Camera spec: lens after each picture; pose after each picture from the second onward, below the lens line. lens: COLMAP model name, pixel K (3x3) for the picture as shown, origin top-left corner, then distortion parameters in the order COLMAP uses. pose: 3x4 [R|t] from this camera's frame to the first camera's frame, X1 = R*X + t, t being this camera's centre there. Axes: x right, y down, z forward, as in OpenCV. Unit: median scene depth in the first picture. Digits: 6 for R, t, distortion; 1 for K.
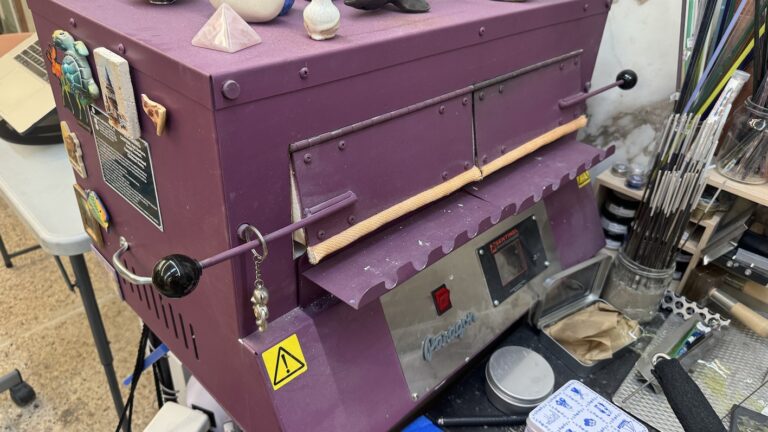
lens RADIAL K [[548.8, 0, 378.5], [0, 548.8, 208.0], [0, 0, 1]] dist [0.034918, -0.048677]
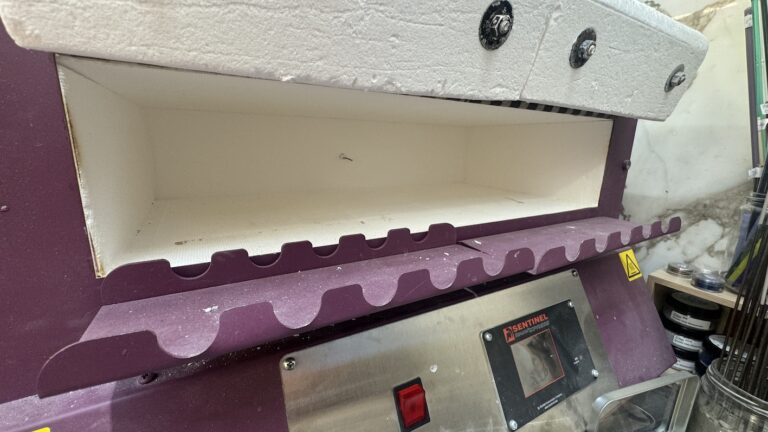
lens RADIAL K [[308.1, 0, 383.0], [0, 308.1, 216.6], [0, 0, 1]] dist [-0.002449, 0.001009]
pose [[0.961495, 0.025825, -0.273607, 0.146651], [-0.113892, 0.943502, -0.311179, 0.065719], [0.250112, 0.330359, 0.910114, 0.504794]]
